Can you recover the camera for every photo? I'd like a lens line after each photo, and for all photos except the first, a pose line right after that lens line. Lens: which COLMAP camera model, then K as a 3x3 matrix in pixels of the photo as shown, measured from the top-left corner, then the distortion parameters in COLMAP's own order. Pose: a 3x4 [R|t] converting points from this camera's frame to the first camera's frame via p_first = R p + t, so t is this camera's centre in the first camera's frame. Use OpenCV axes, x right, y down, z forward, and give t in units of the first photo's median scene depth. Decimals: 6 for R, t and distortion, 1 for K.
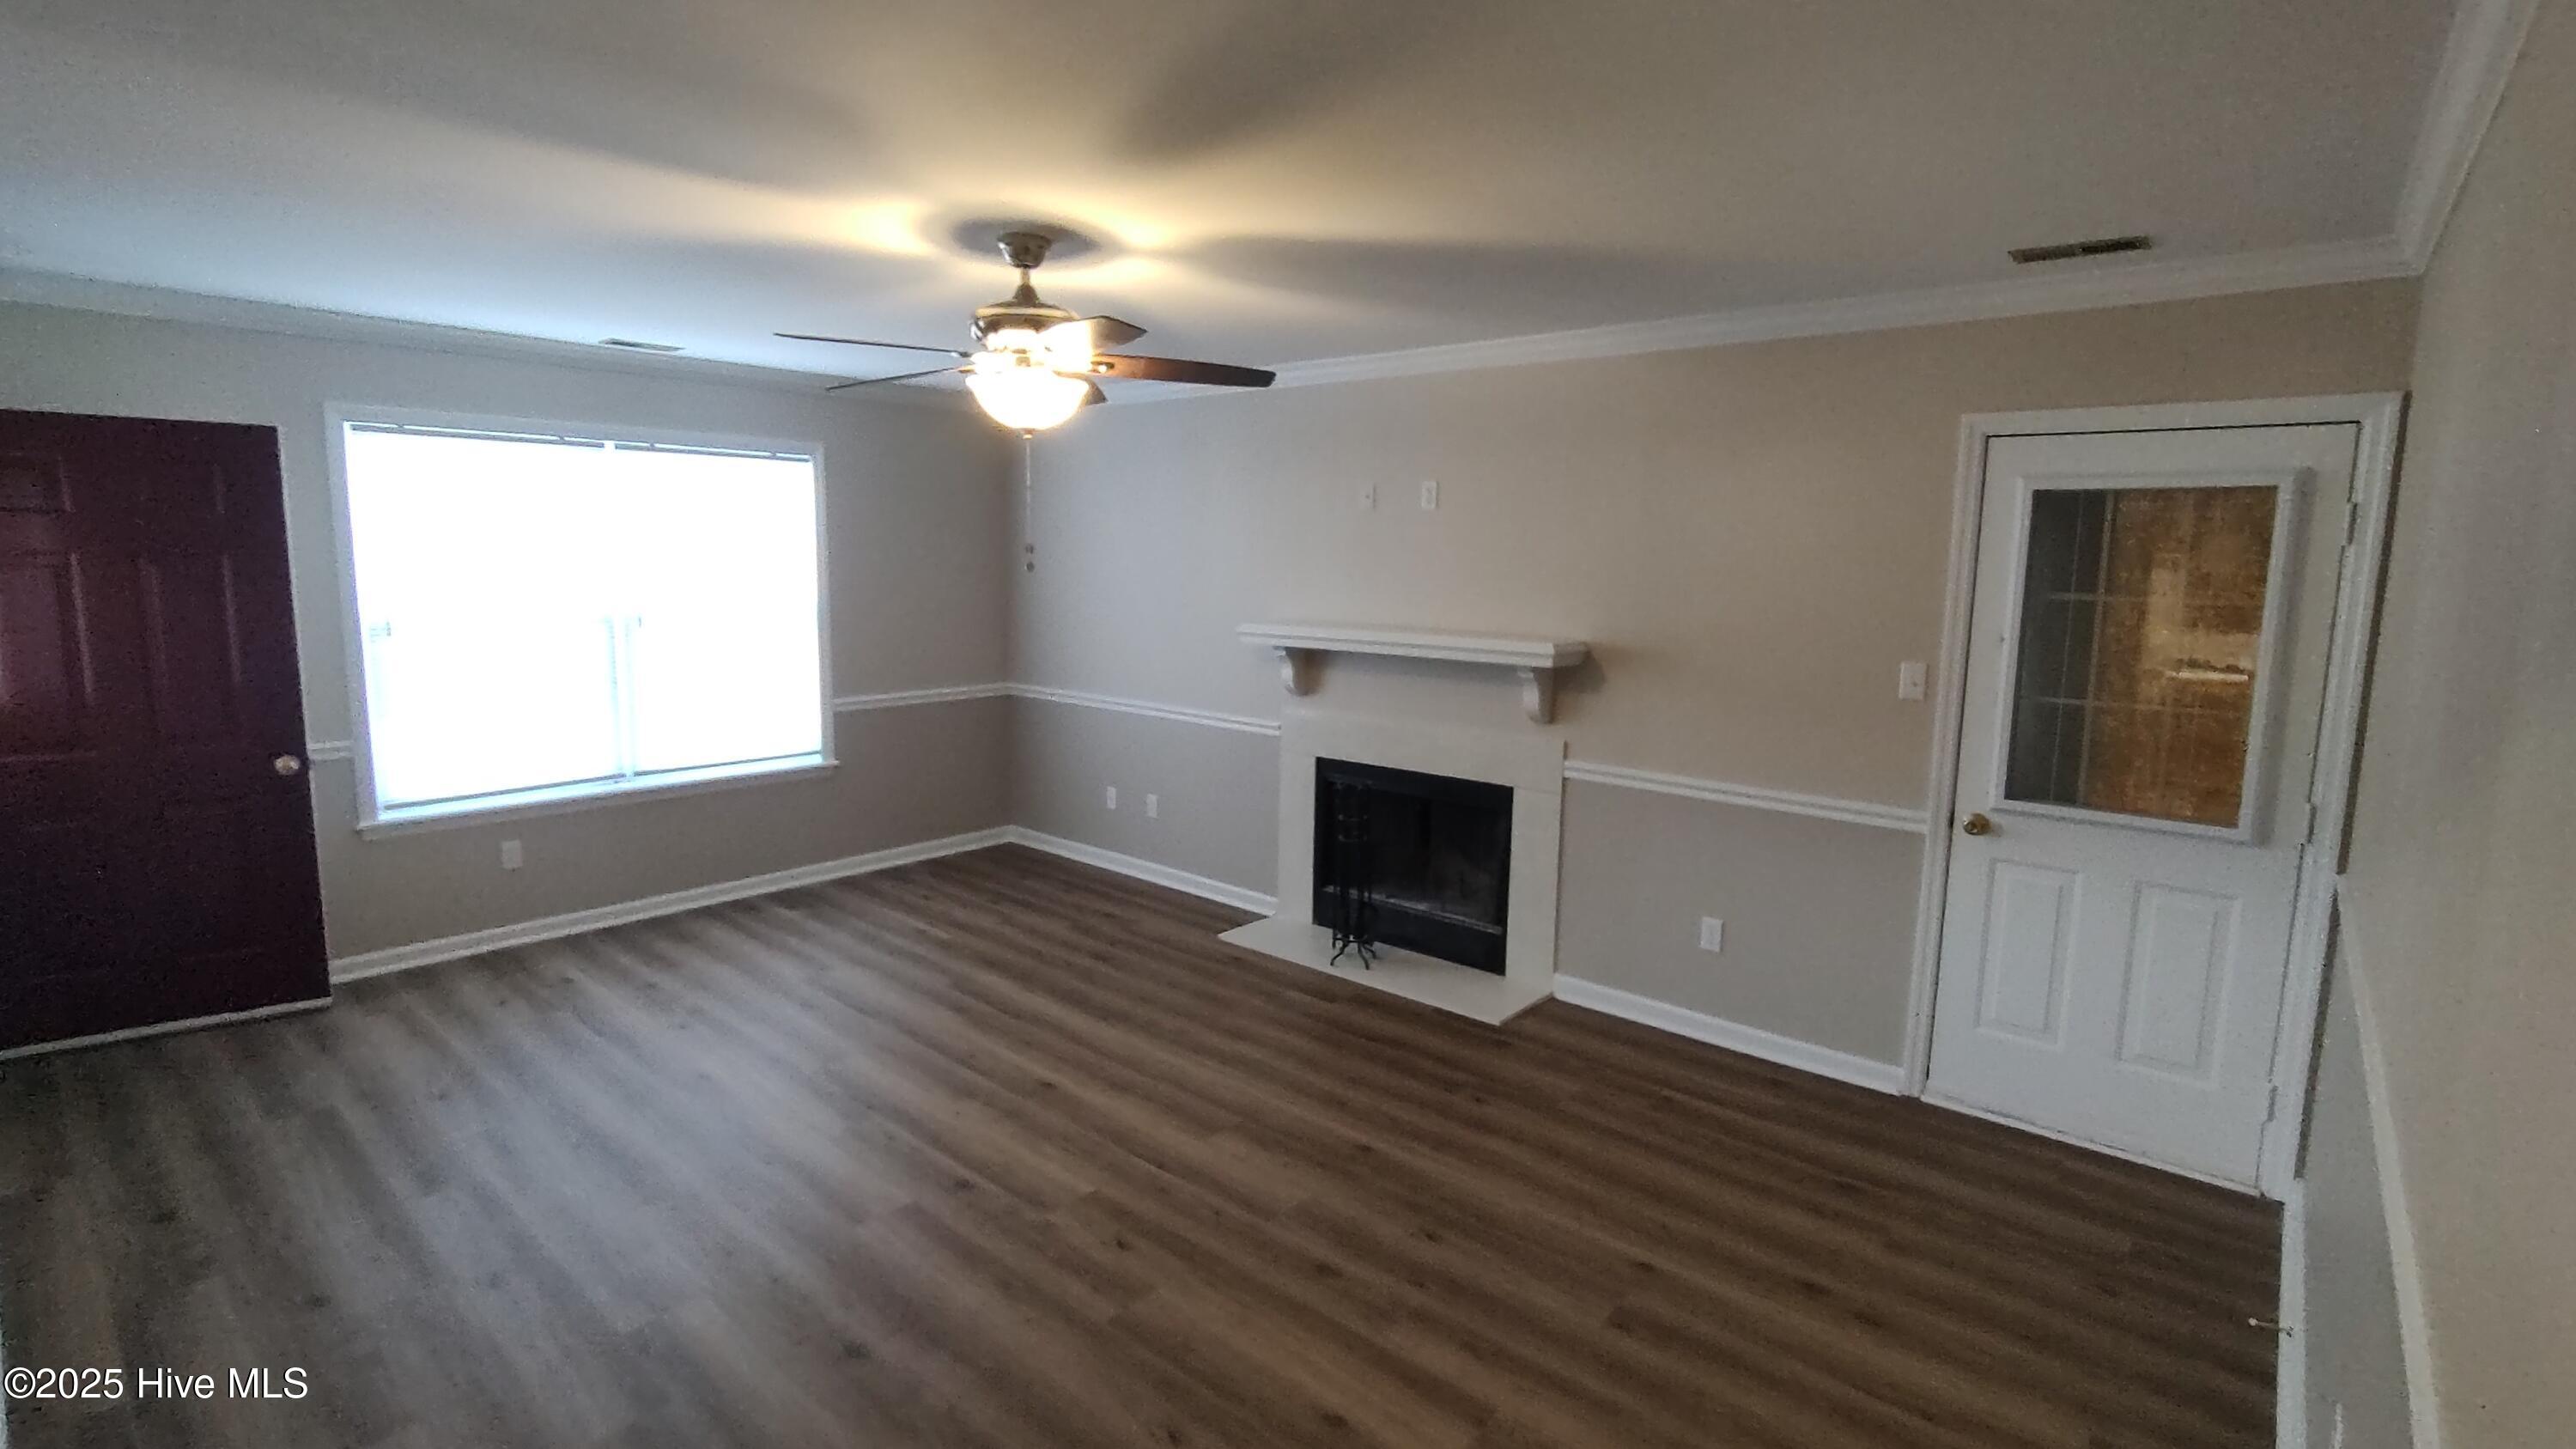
lens RADIAL K [[1168.2, 0, 1269.7], [0, 1168.2, 715.7], [0, 0, 1]] dist [-0.002350, 0.000192]
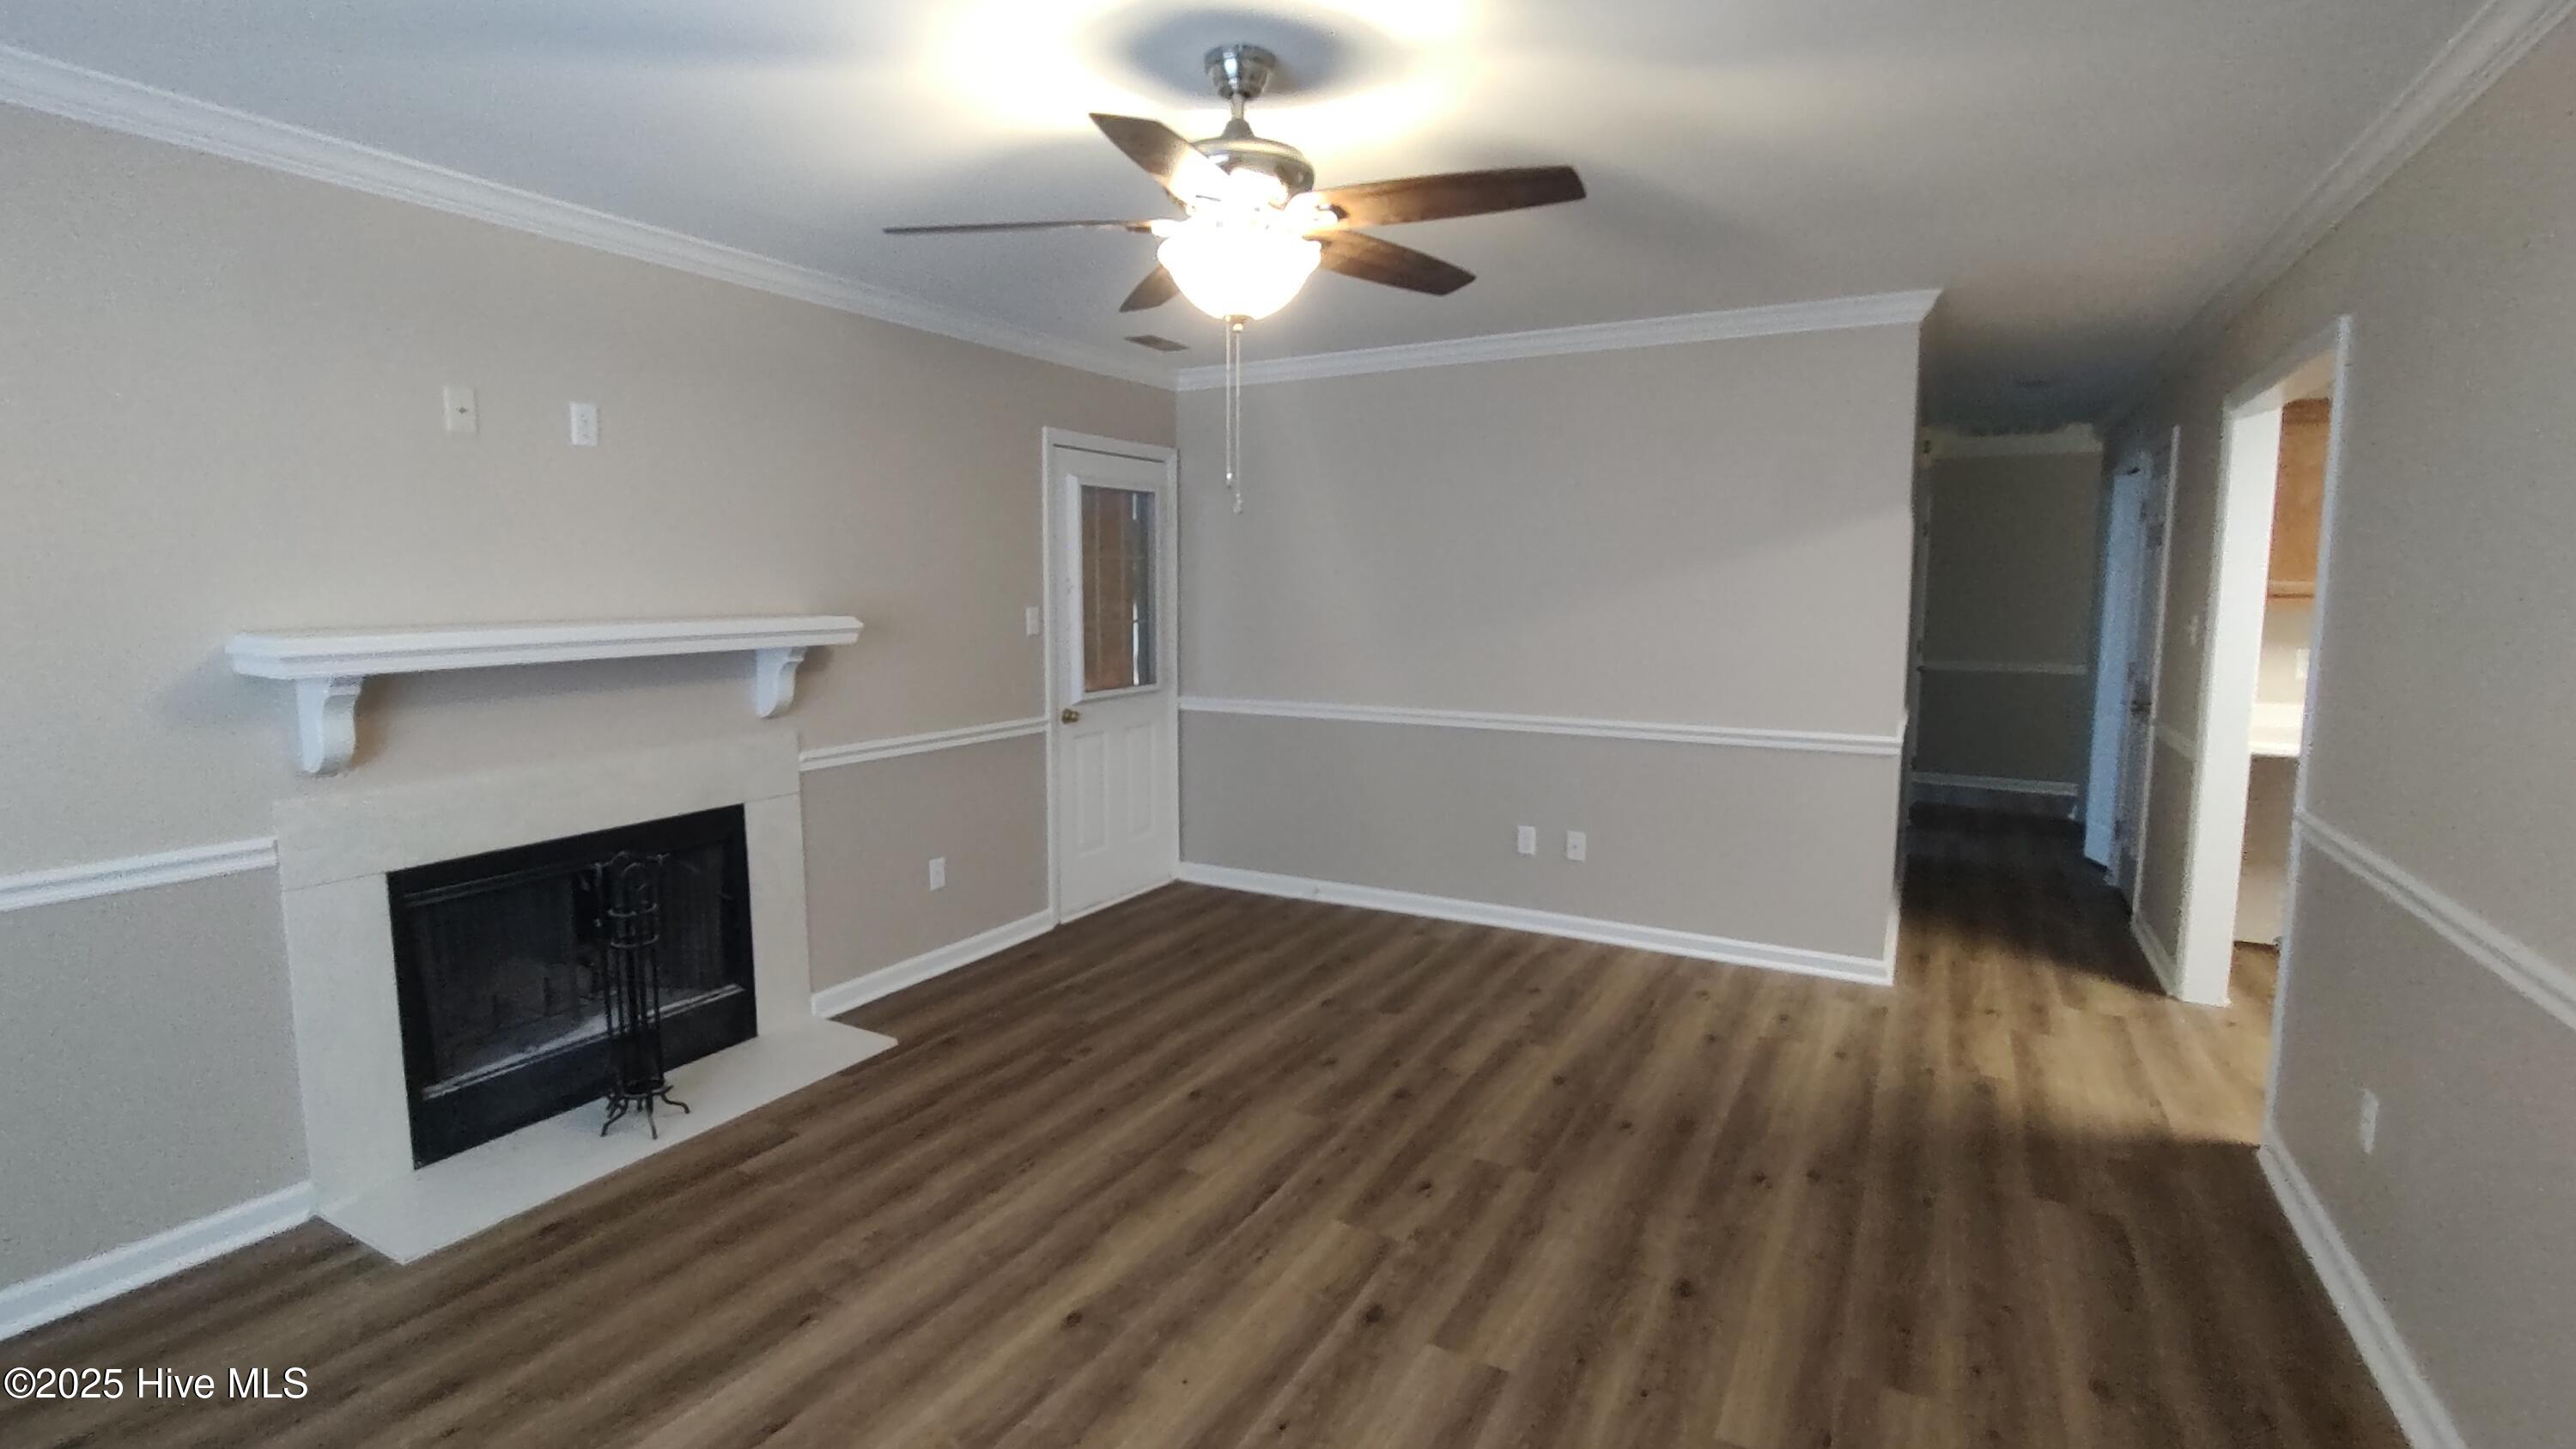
lens RADIAL K [[1168.2, 0, 1271.3], [0, 1168.2, 715.8], [0, 0, 1]] dist [-0.002350, 0.000192]
pose [[-0.198401, -0.128613, 0.971646, -0.694051], [0.134320, 0.978432, 0.156938, -0.082289], [-0.970873, 0.161648, -0.176846, 0.837017]]
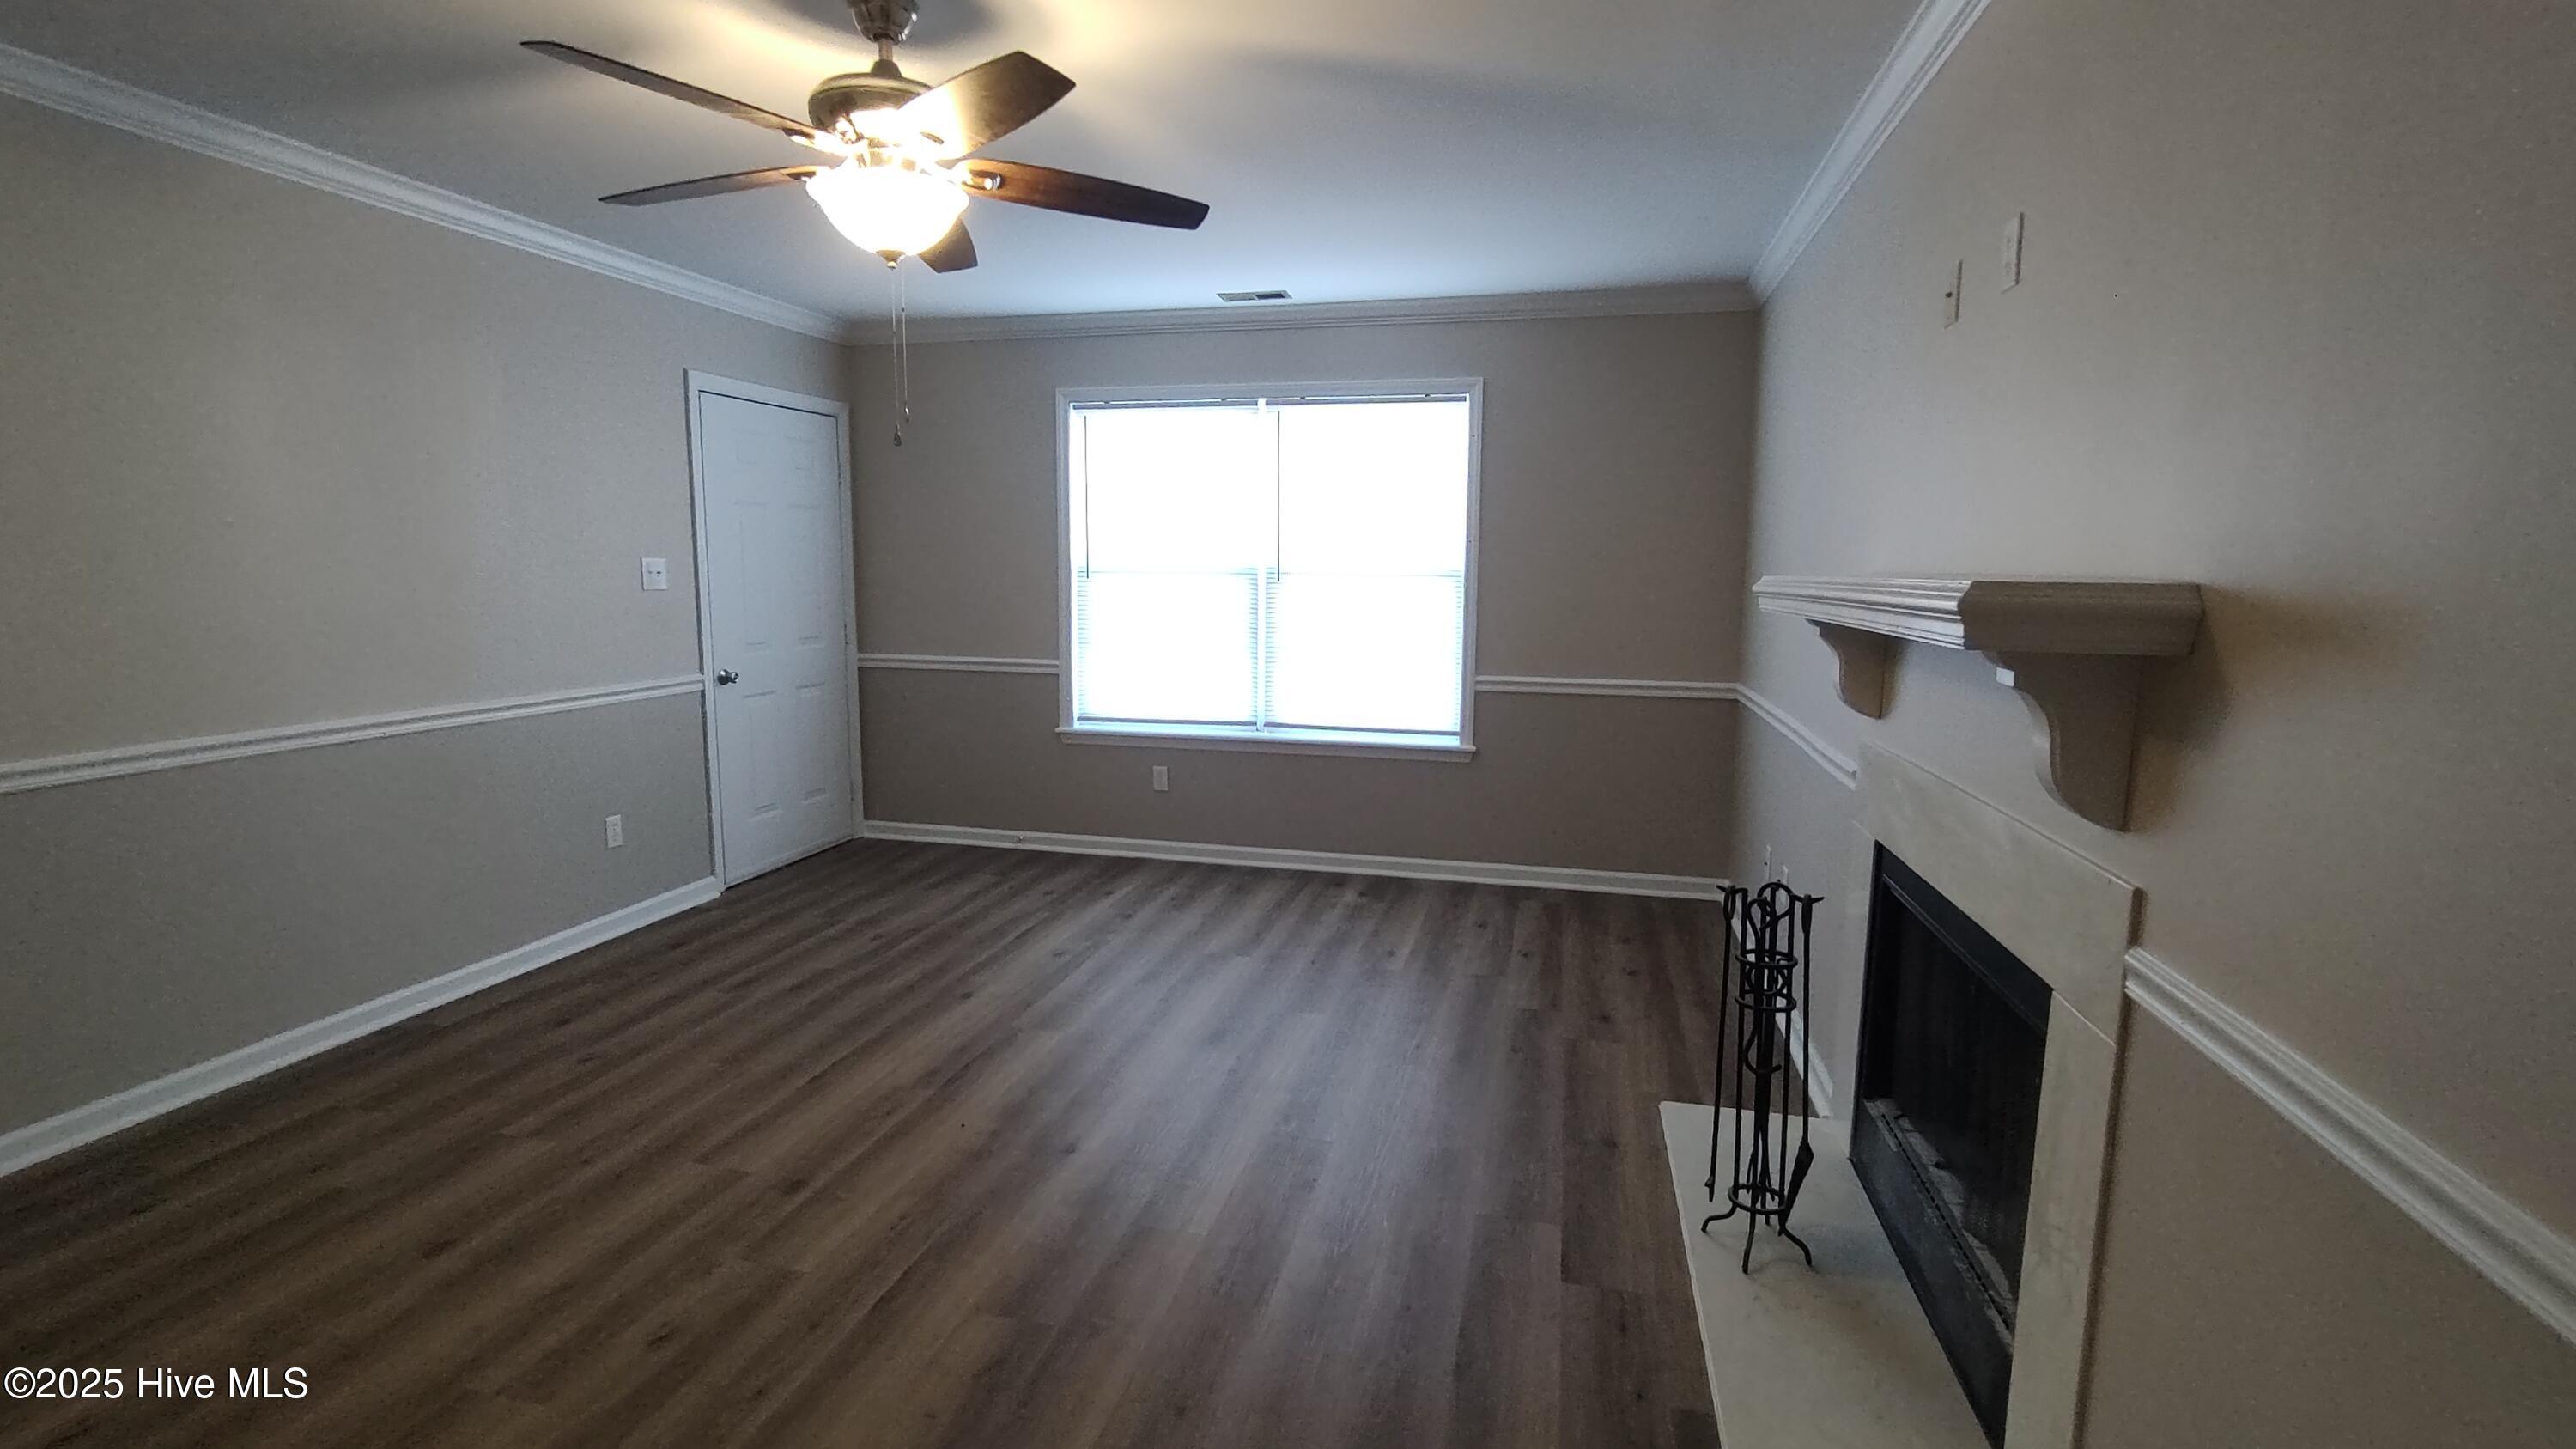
lens RADIAL K [[1168.2, 0, 1270.3], [0, 1168.2, 715.1], [0, 0, 1]] dist [-0.002350, 0.000192]
pose [[0.460644, 0.103951, -0.881477, 0.442475], [-0.124370, 0.990880, 0.051859, -0.014465], [0.878828, 0.085741, 0.469371, 0.646153]]
